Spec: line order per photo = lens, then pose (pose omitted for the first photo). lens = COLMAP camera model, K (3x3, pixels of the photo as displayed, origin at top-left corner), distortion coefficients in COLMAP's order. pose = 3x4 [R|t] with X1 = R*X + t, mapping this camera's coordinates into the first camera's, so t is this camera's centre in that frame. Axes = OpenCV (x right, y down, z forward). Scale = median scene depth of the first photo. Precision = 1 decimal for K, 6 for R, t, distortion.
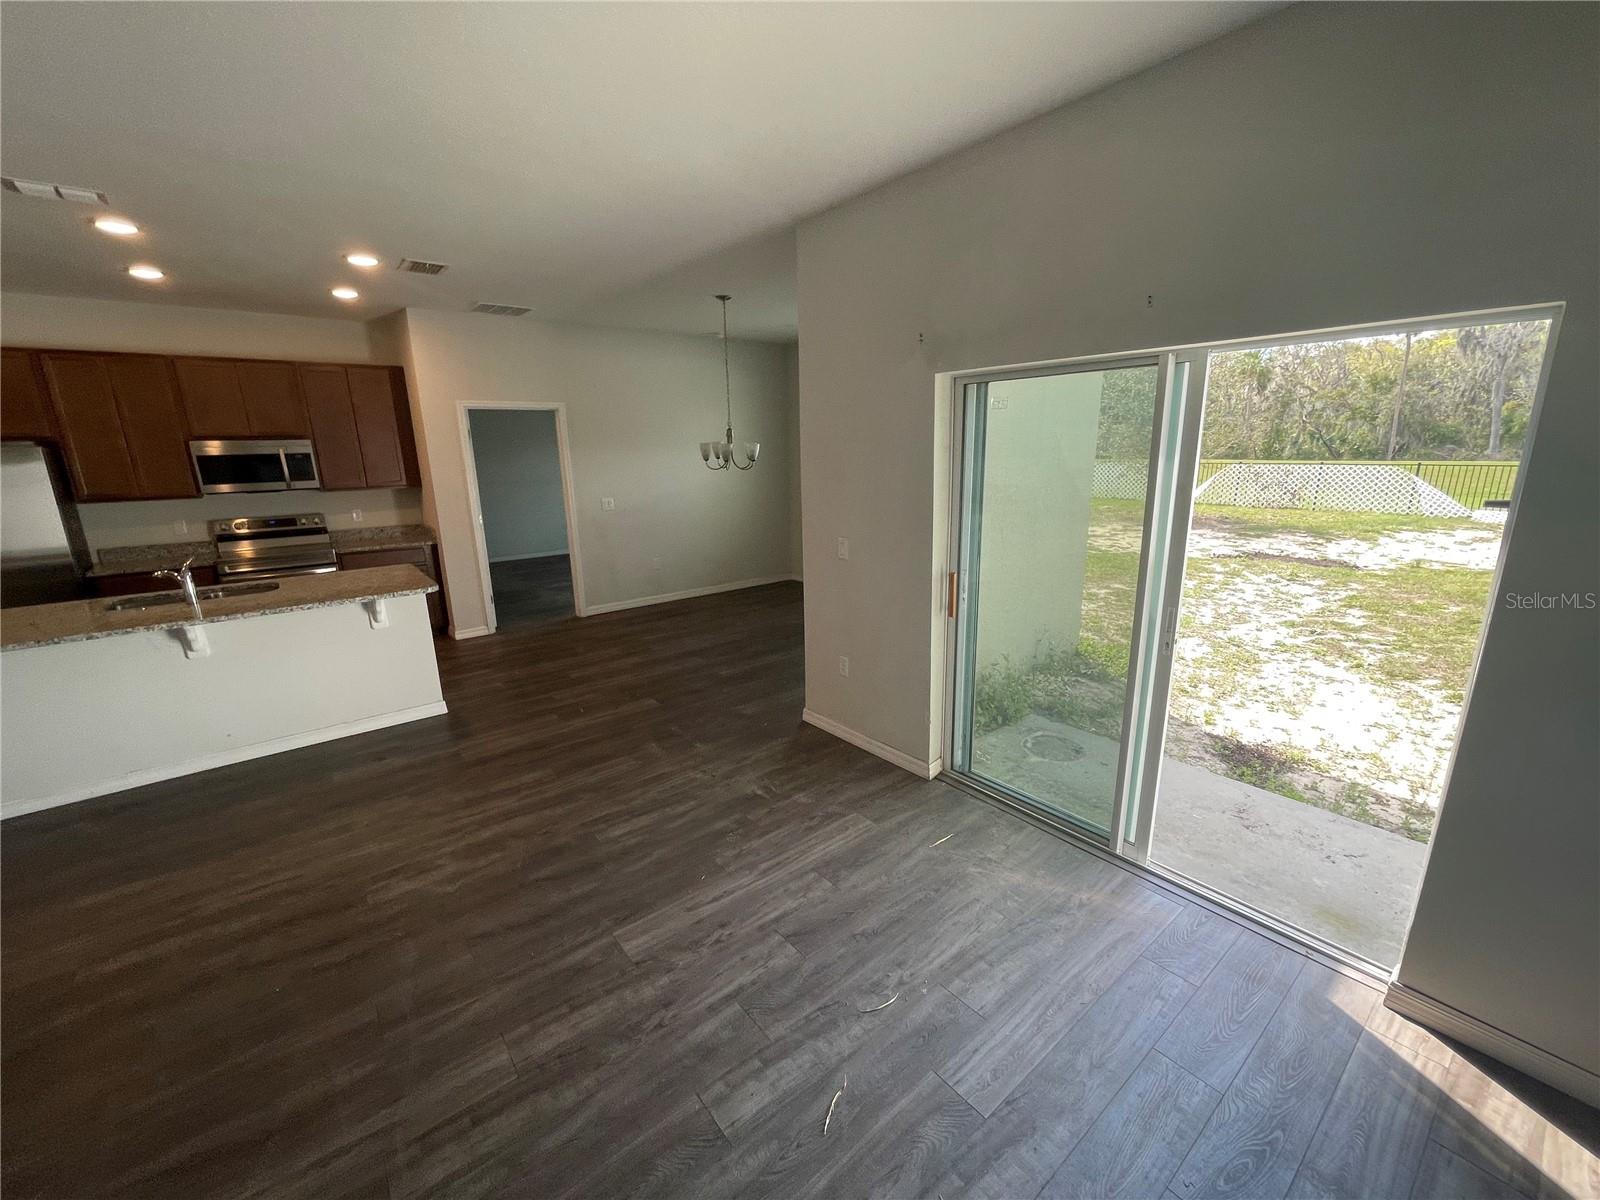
lens RADIAL K [[647.3, 0, 804.7], [0, 647.3, 610.1], [0, 0, 1]] dist [-0.002628, -0.000258]
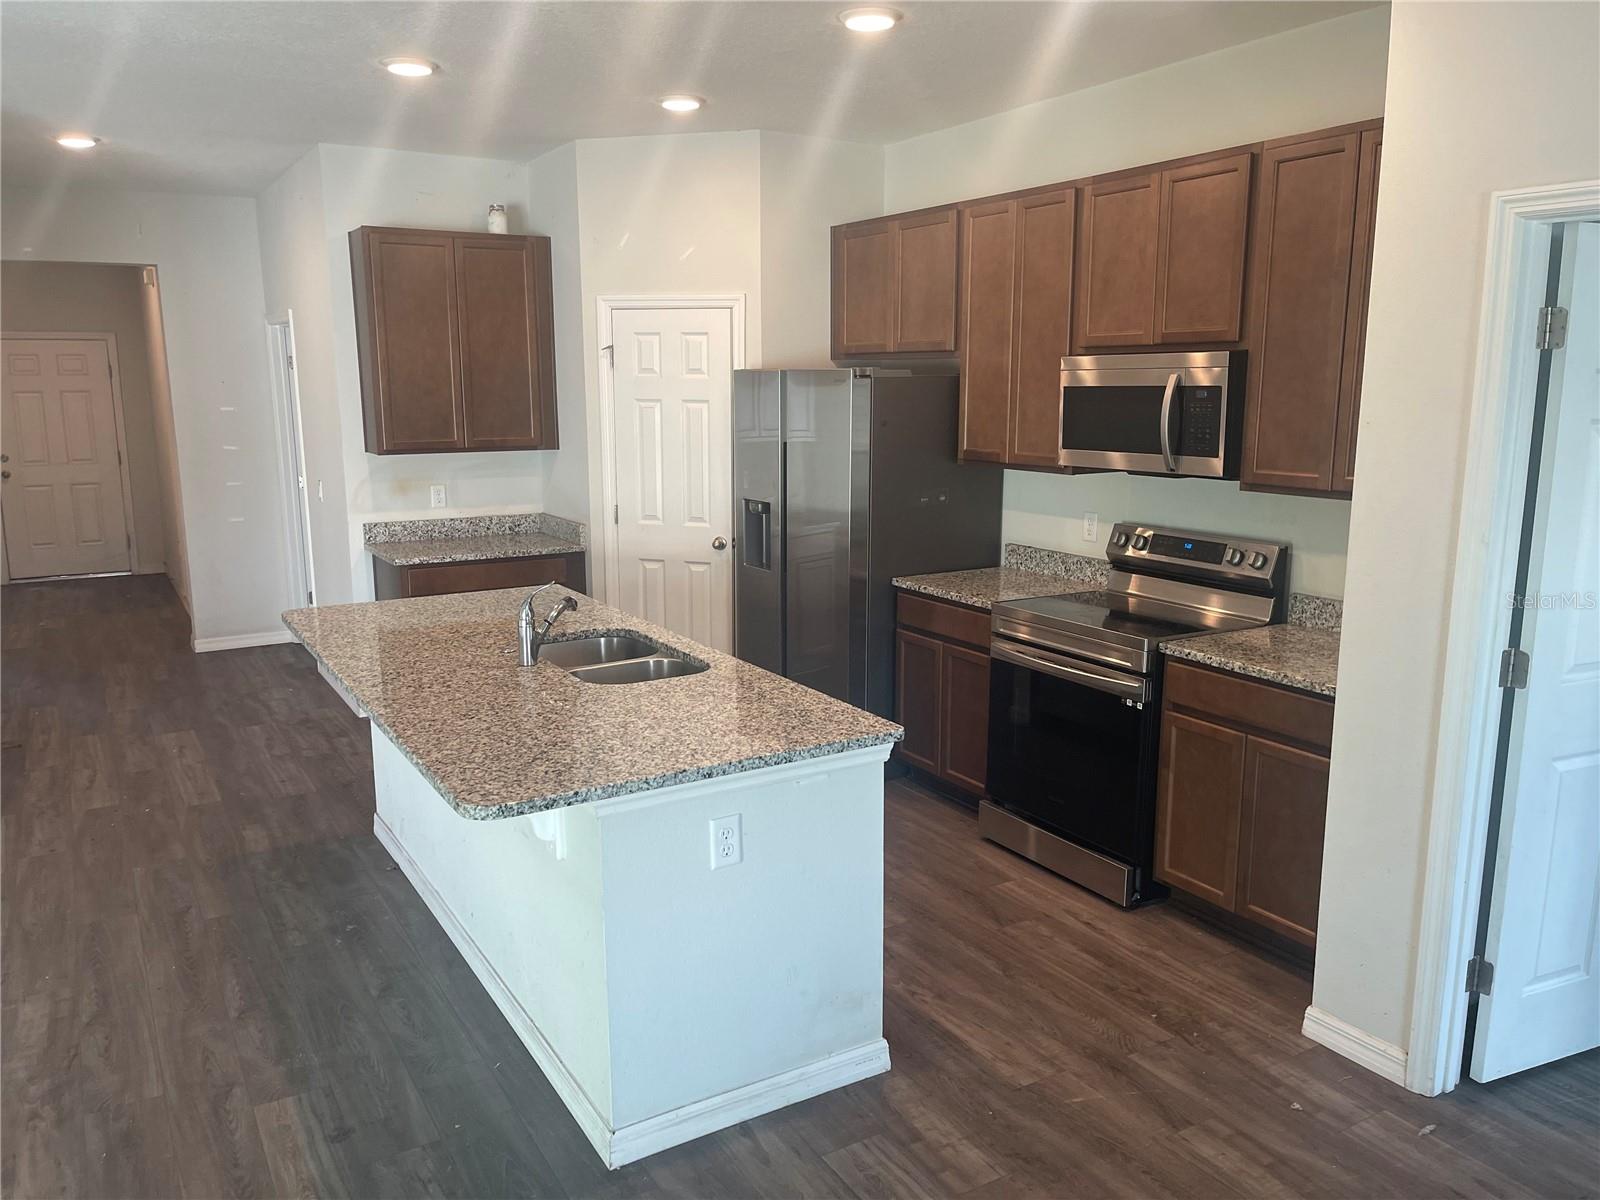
lens RADIAL K [[1208.0, 0, 787.5], [0, 1208.0, 602.9], [0, 0, 1]] dist [0.037146, -0.028120]
pose [[-0.145183, 0.199103, -0.969165, -0.016648], [-0.247044, 0.941222, 0.230370, -0.226512], [0.958066, 0.272872, -0.087462, 0.860676]]
